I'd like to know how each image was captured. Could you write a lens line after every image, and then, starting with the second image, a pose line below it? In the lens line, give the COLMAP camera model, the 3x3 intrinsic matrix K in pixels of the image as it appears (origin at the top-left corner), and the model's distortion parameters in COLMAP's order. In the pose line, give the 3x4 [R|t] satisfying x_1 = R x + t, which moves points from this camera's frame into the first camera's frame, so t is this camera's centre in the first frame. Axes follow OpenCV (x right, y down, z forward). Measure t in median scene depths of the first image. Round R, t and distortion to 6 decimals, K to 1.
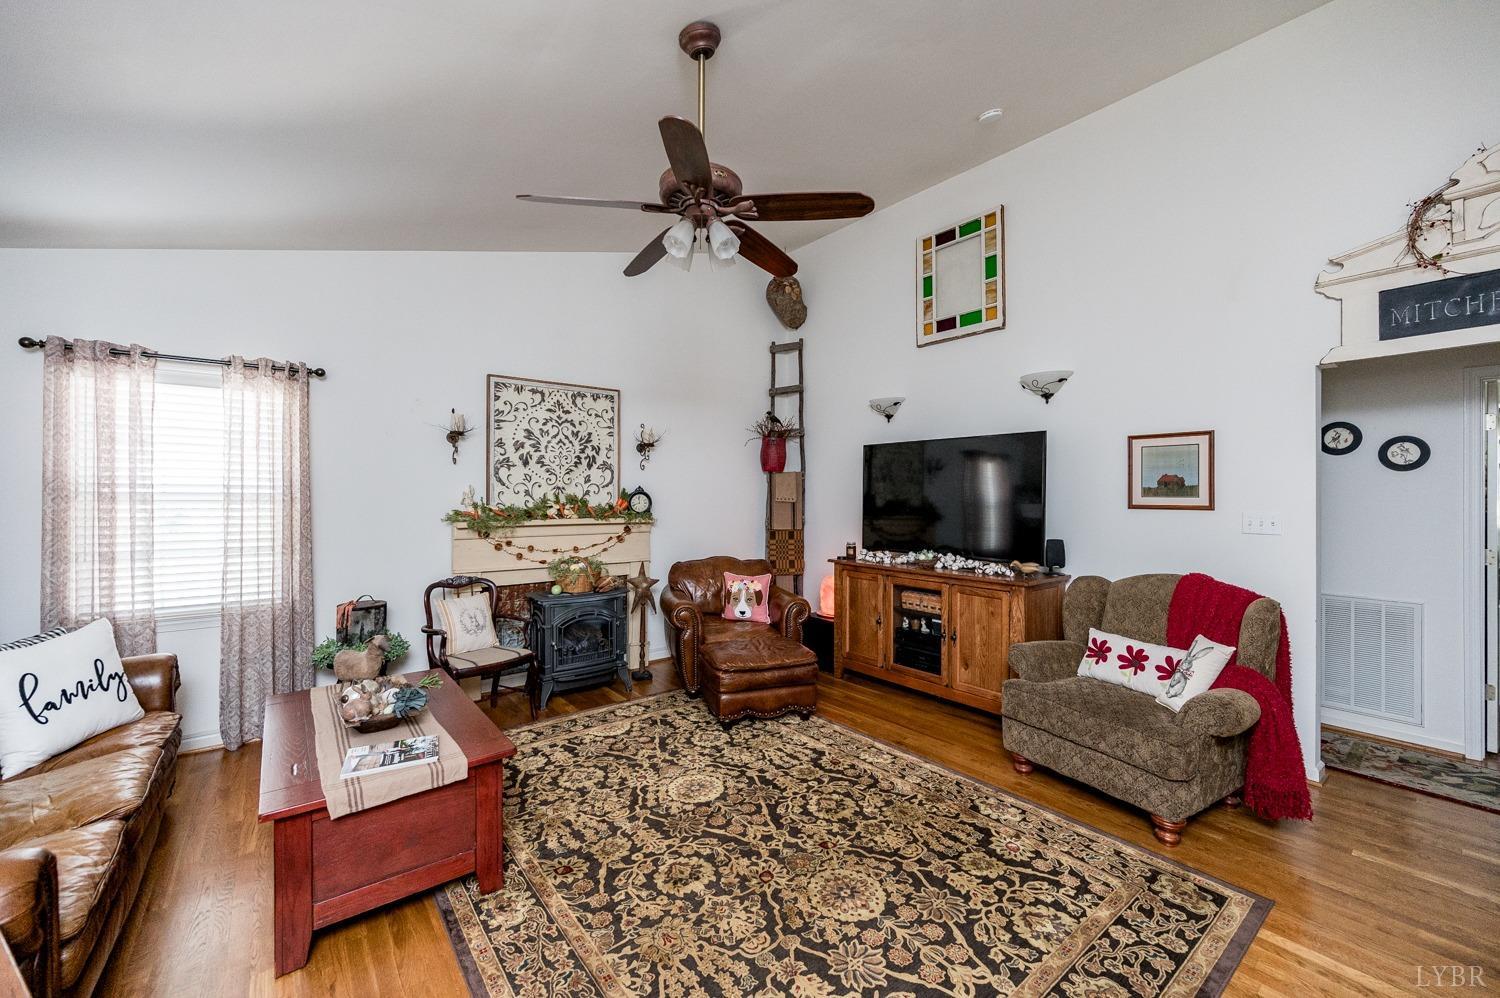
lens RADIAL K [[596.2, 0, 758.5], [0, 596.2, 494.4], [0, 0, 1]] dist [-0.003954, 0.000960]
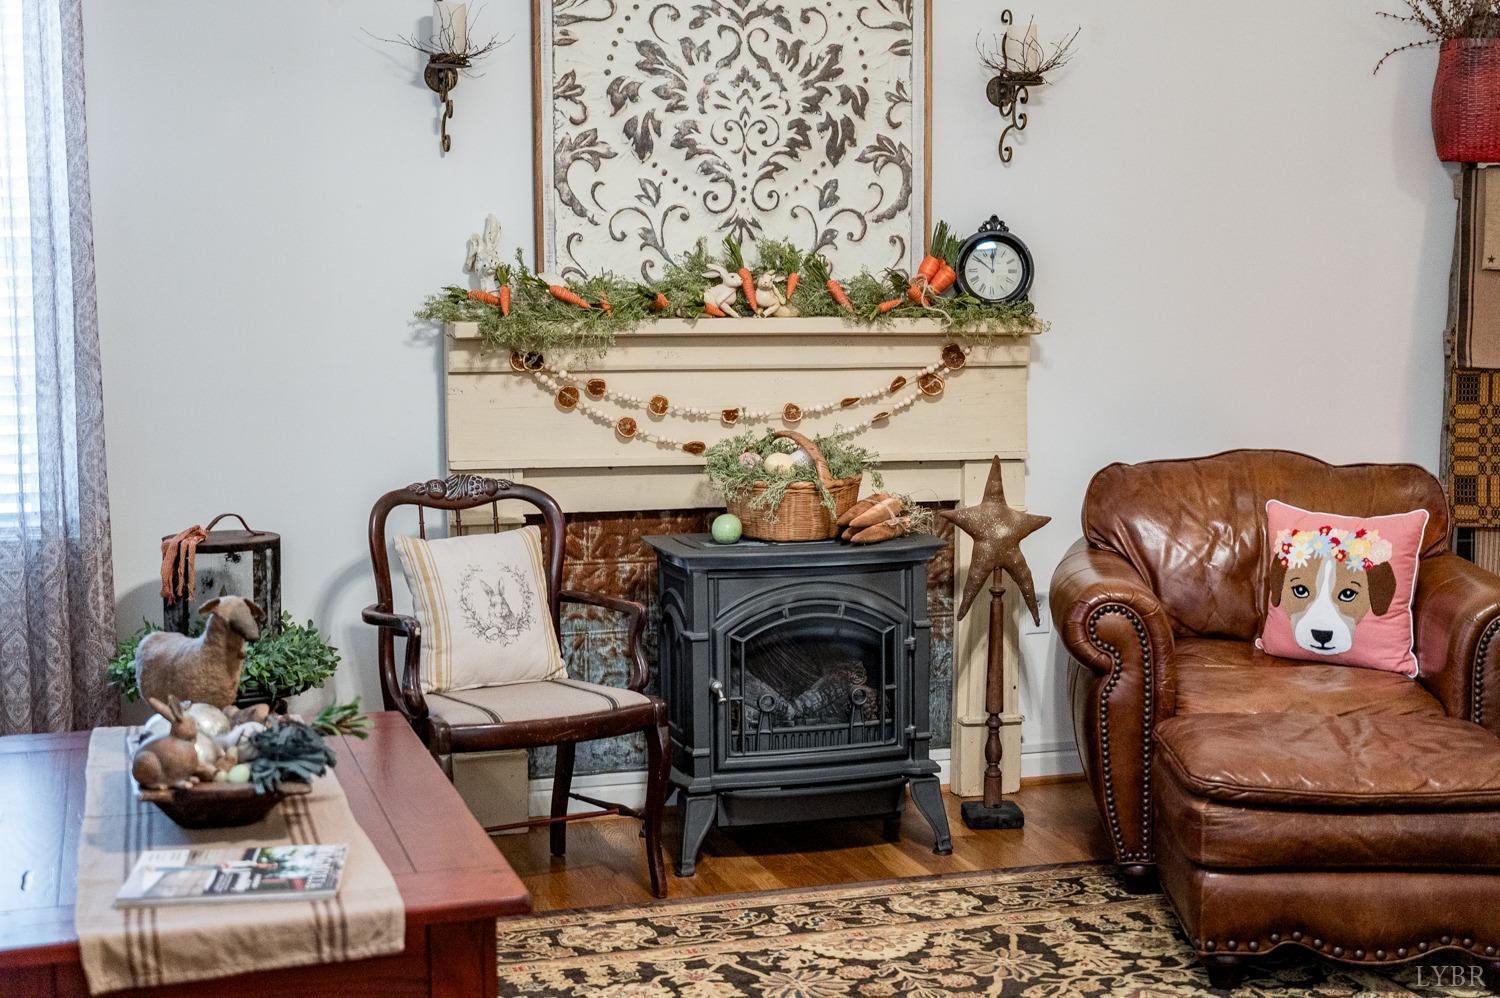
lens RADIAL K [[2026.8, 0, 749.2], [0, 2026.8, 501.0], [0, 0, 1]] dist [0.024510, 0.000000]
pose [[0.931118, 0.029982, -0.363483, 0.080205], [0.006743, 0.995030, 0.099348, 0.032279], [0.364655, -0.094956, 0.926288, -0.036977]]
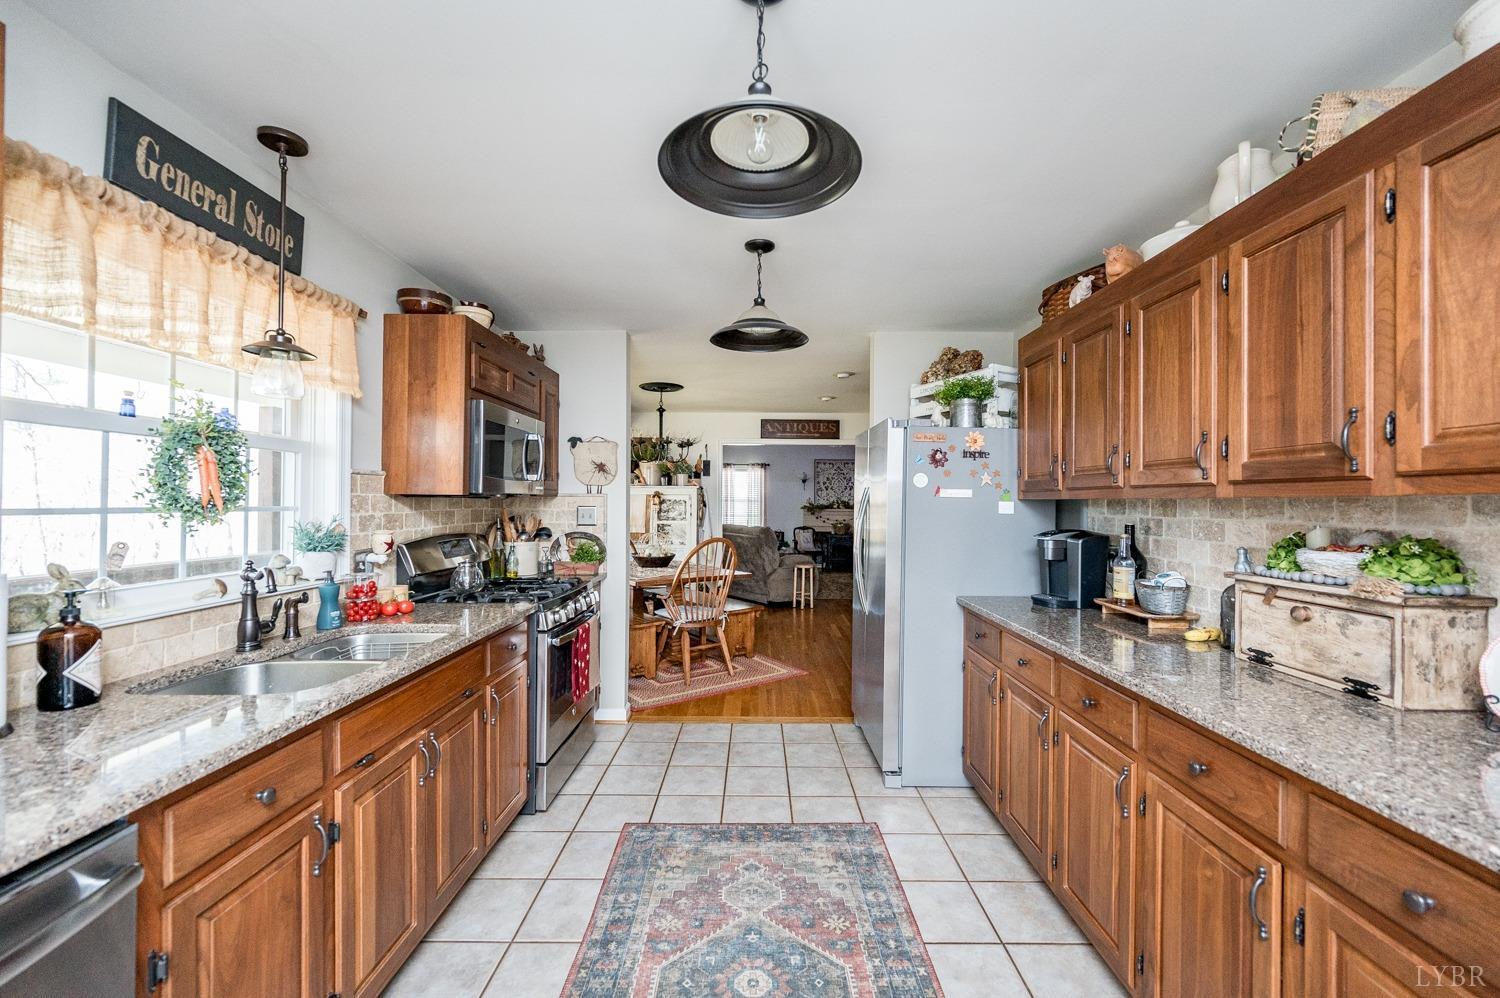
lens RADIAL K [[596.2, 0, 753.0], [0, 596.2, 501.8], [0, 0, 1]] dist [-0.003954, 0.000960]
pose [[0.773059, 0.008206, -0.634281, 1.183635], [-0.008751, 0.999959, 0.002271, 0.005329], [0.634273, 0.003795, 0.773099, -1.478693]]
